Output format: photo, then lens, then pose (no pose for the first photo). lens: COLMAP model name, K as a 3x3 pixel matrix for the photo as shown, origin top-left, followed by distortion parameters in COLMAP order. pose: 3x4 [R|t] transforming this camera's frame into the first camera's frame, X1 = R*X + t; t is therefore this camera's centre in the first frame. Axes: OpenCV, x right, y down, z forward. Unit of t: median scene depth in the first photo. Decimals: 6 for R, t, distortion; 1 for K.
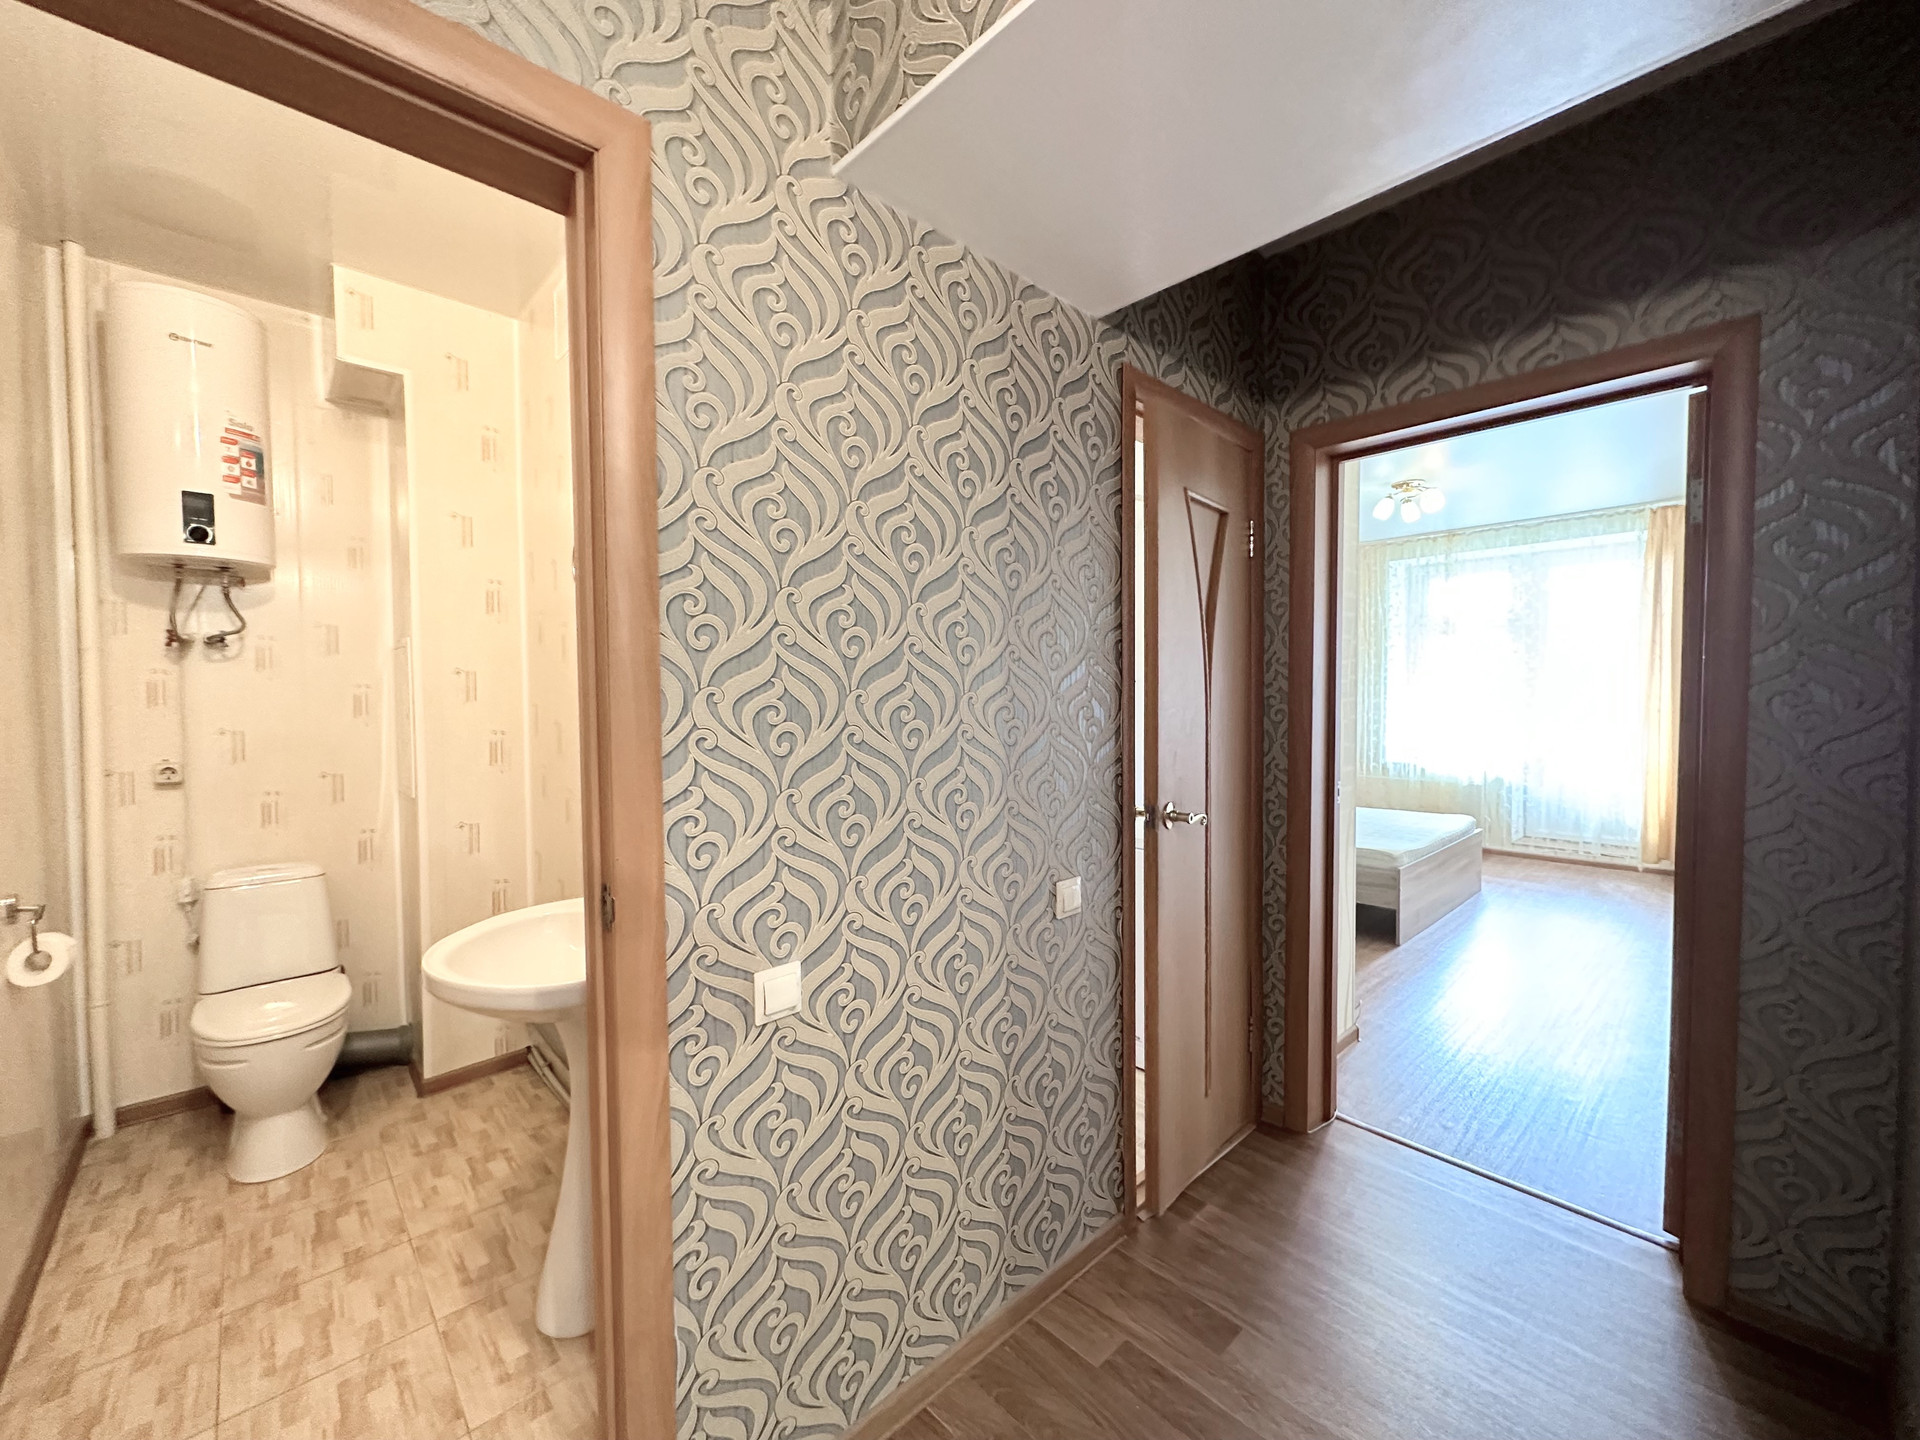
lens RADIAL K [[764.3, 0, 957.6], [0, 764.3, 718.5], [0, 0, 1]] dist [-0.001196, 0.000422]
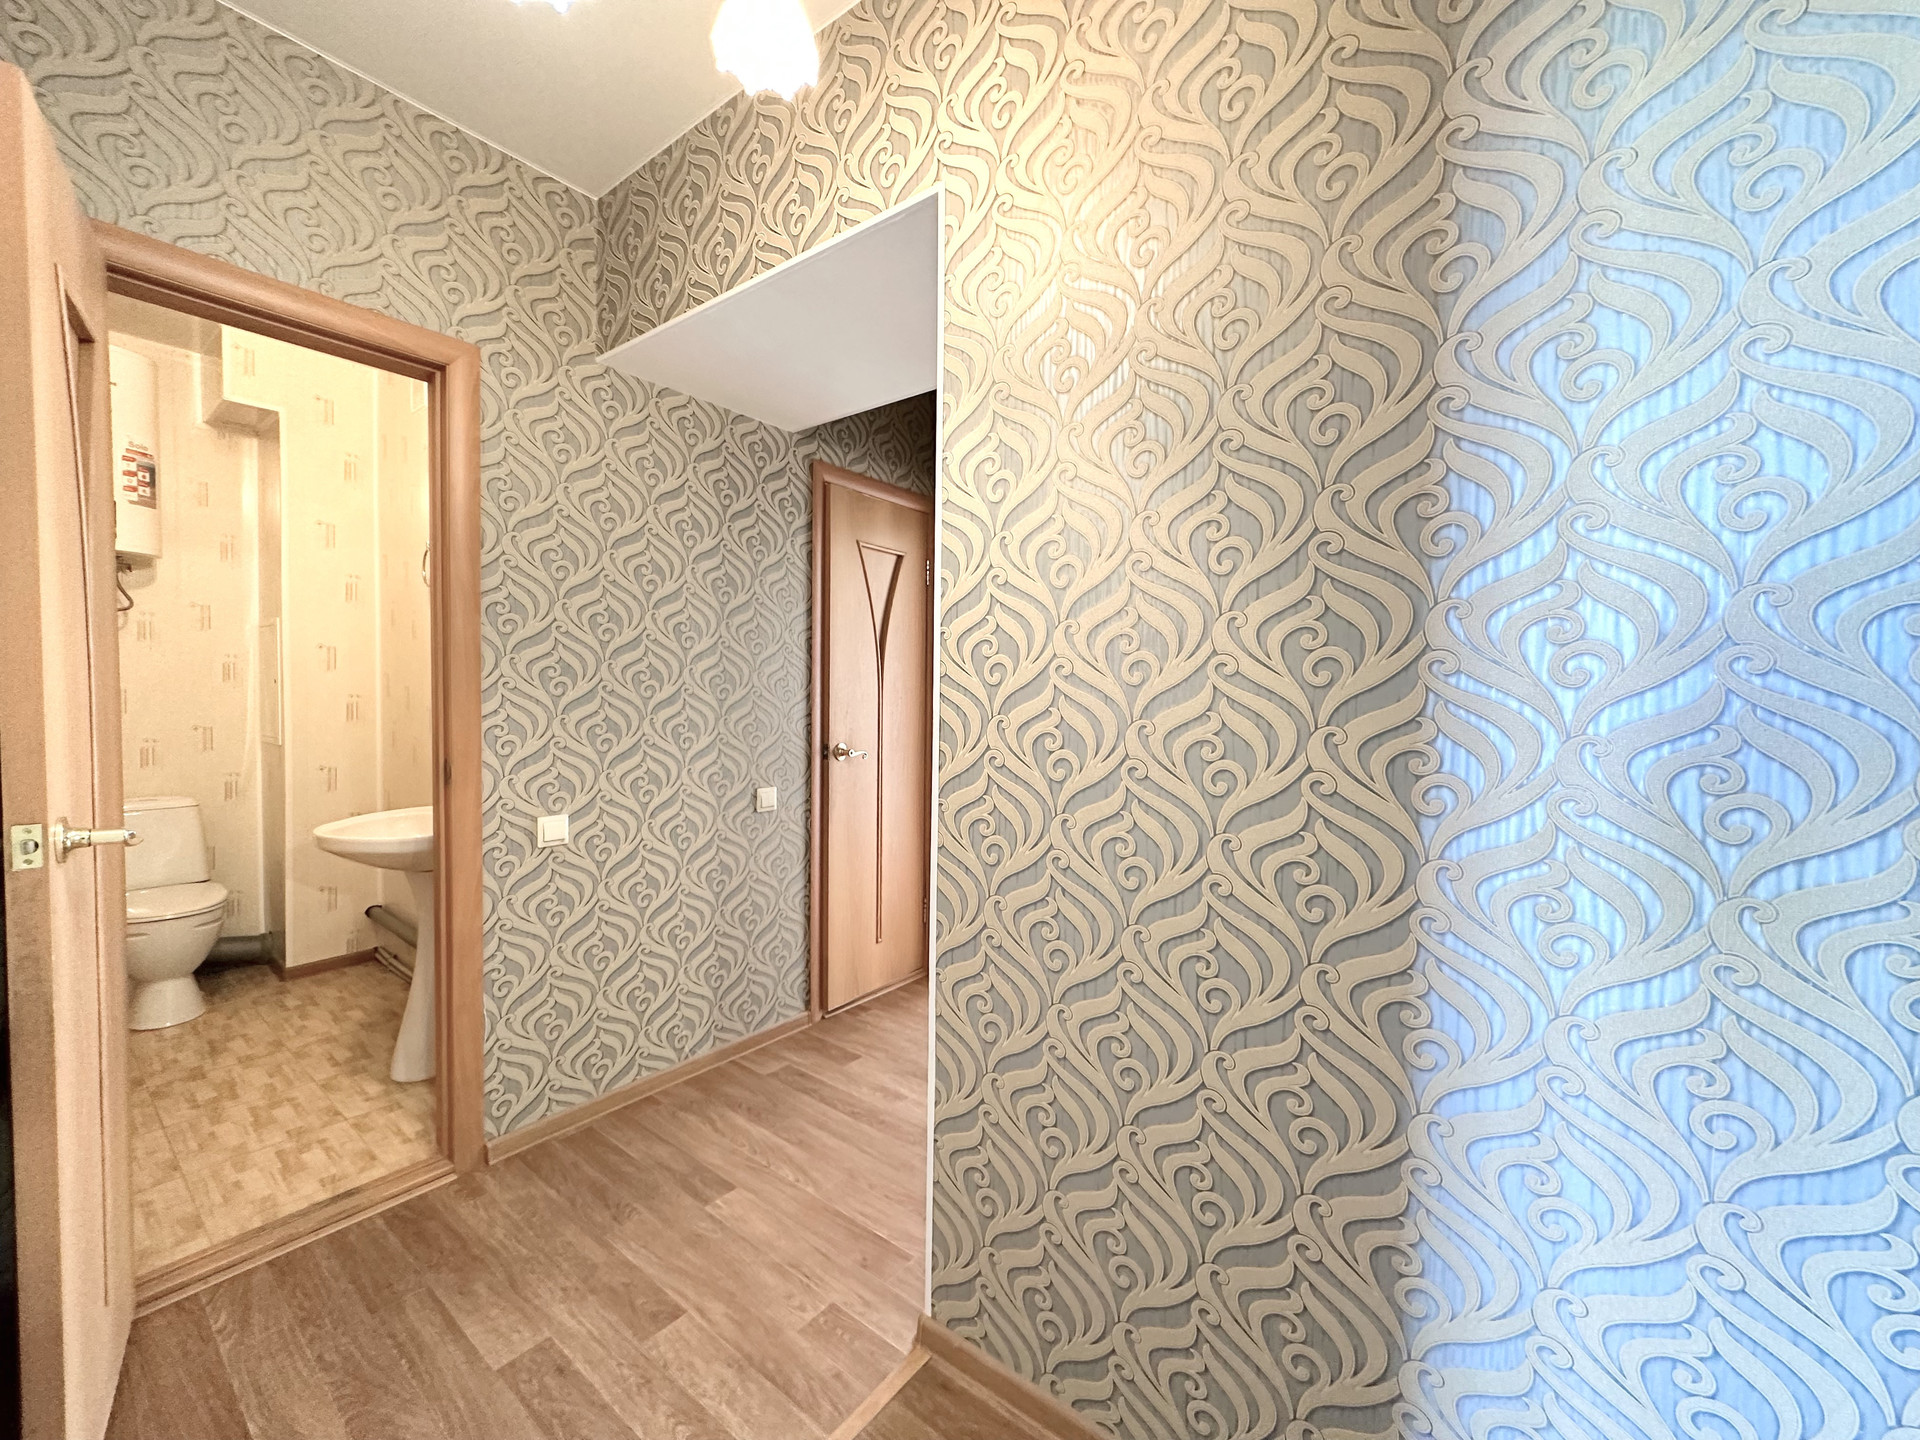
lens RADIAL K [[772.9, 0, 963.3], [0, 772.9, 719.6], [0, 0, 1]] dist [0.000077, 0.000040]
pose [[0.987555, 0.016461, 0.156408, 0.230906], [-0.016579, 0.999862, -0.000553, 0.050237], [-0.156396, -0.002047, 0.987692, -0.501335]]
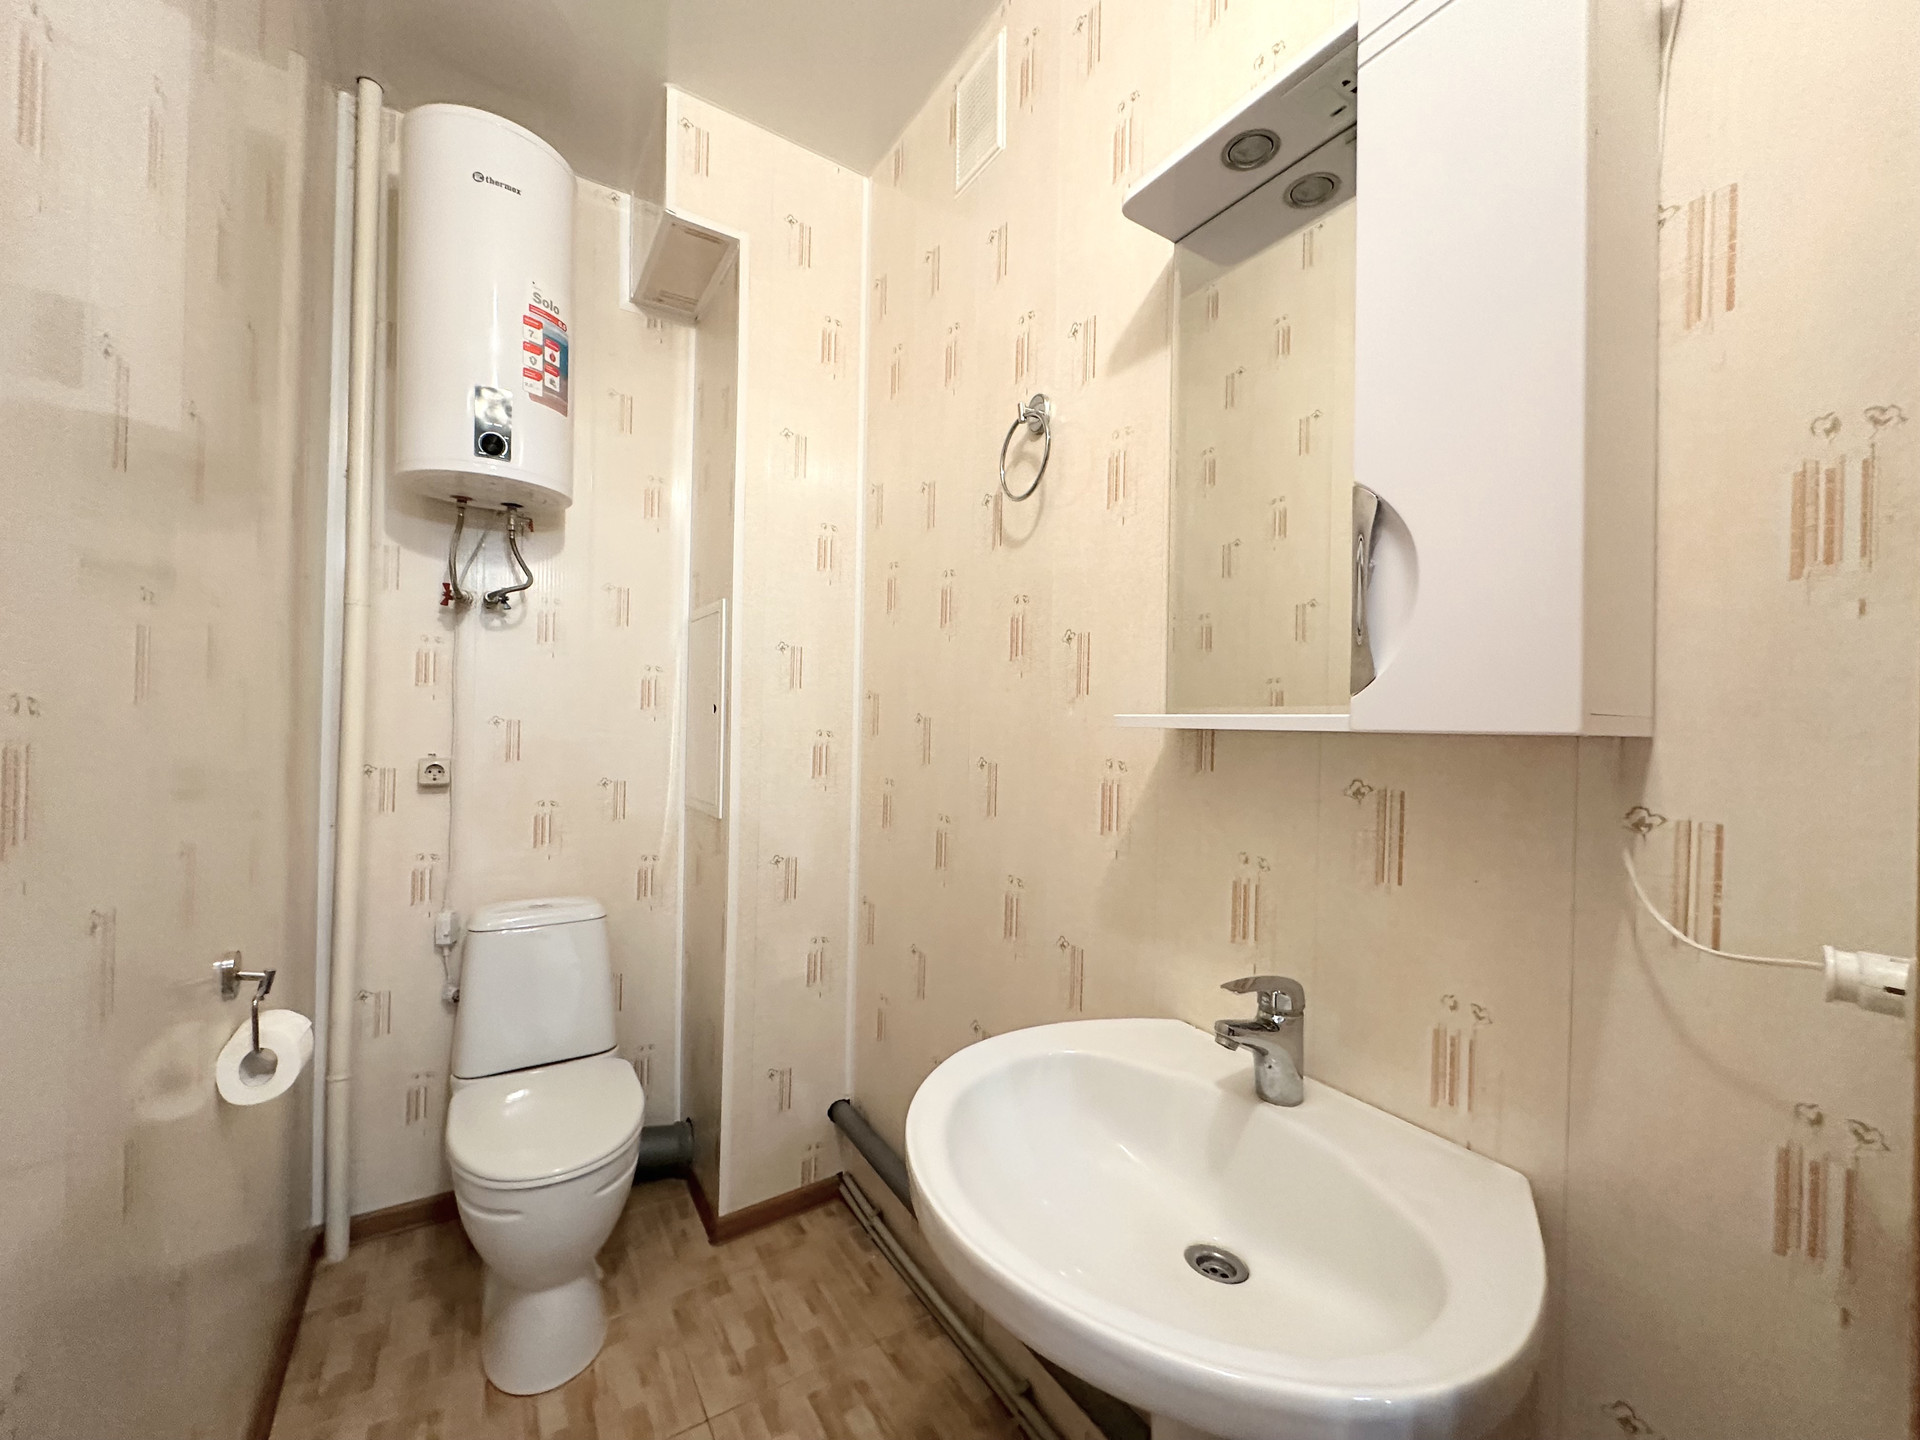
lens RADIAL K [[763.5, 0, 956.3], [0, 763.5, 720.4], [0, 0, 1]] dist [-0.001009, 0.000154]
pose [[0.983353, 0.025080, -0.179968, -0.416620], [-0.031629, 0.998934, -0.033614, 0.031732], [0.178933, 0.038747, 0.983098, 0.369998]]
